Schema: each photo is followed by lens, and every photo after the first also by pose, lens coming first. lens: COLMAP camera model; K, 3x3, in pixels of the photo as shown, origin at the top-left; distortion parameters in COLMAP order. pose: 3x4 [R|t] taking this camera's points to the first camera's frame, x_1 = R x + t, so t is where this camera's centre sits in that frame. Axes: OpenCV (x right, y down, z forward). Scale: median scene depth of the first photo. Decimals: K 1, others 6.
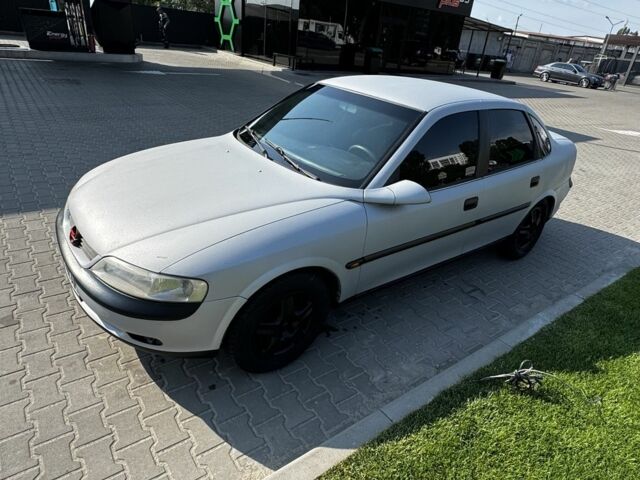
lens RADIAL K [[421.3, 0, 320.0], [0, 421.3, 240.0], [0, 0, 1]] dist [0.003802, 0.002615]
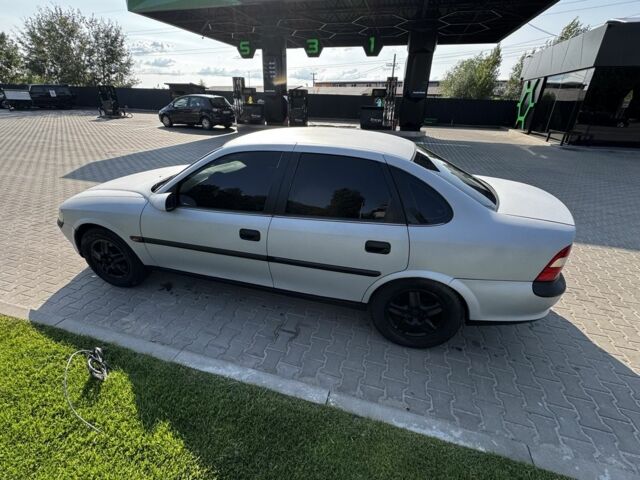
lens RADIAL K [[302.5, 0, 320.0], [0, 302.5, 240.0], [0, 0, 1]] dist [-0.002308, -0.001298]
pose [[0.593902, 0.260837, -0.761081, 0.246996], [-0.327514, 0.942438, 0.067419, -0.043395], [0.734857, 0.209225, 0.645143, 0.150559]]
